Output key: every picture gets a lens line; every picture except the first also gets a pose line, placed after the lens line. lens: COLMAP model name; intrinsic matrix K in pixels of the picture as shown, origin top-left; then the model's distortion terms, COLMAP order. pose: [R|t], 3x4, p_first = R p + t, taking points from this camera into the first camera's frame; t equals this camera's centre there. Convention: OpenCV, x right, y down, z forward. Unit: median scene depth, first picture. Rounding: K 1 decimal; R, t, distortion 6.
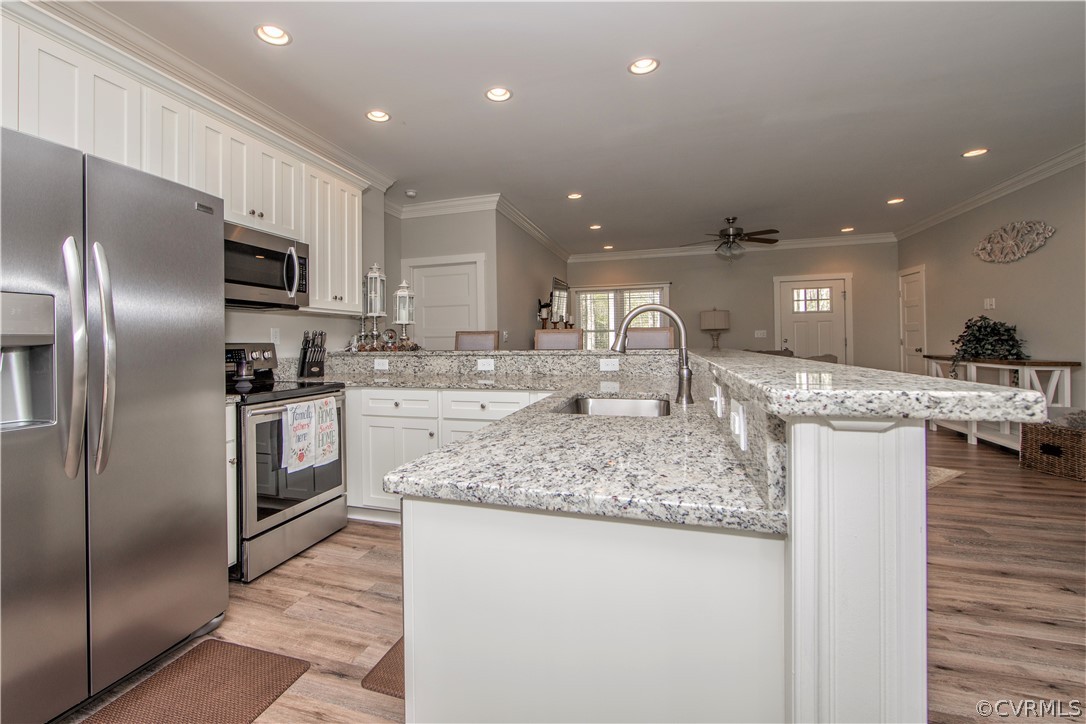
lens RADIAL K [[436.8, 0, 505.8], [0, 436.8, 343.5], [0, 0, 1]] dist [-0.012206, 0.000233]
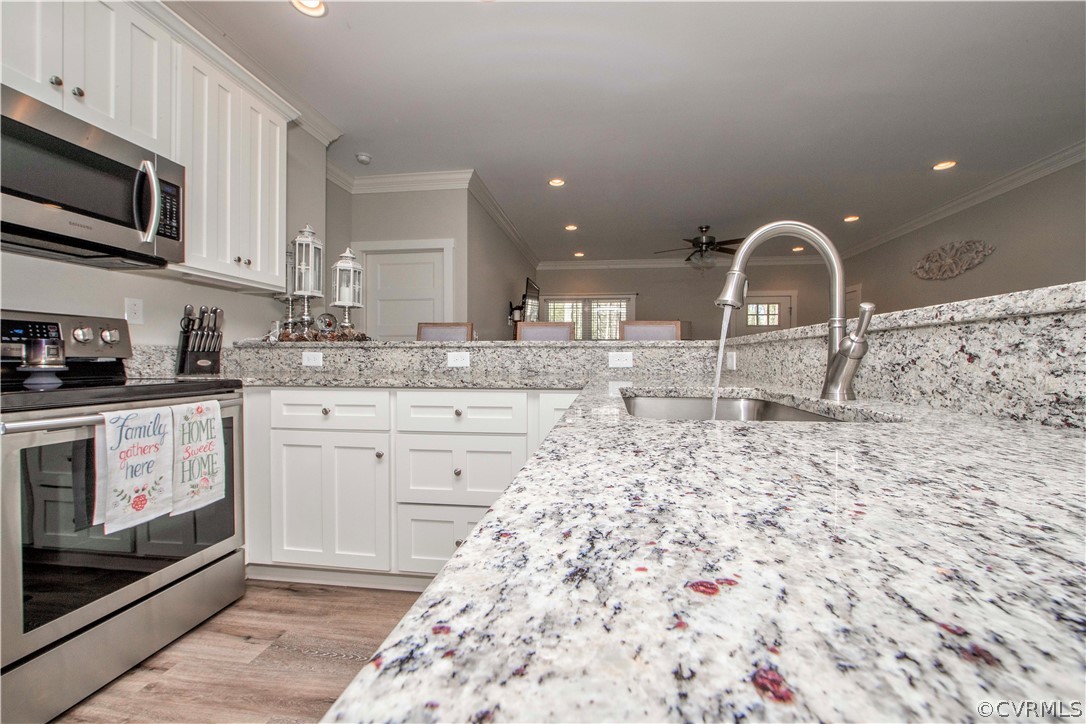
lens RADIAL K [[436.8, 0, 553.0], [0, 436.8, 360.2], [0, 0, 1]] dist [-0.012206, 0.000233]
pose [[0.982596, 0.012466, 0.185337, -0.025738], [-0.015337, 0.999783, 0.014066, 0.037452], [-0.185121, -0.016663, 0.982574, 0.230097]]
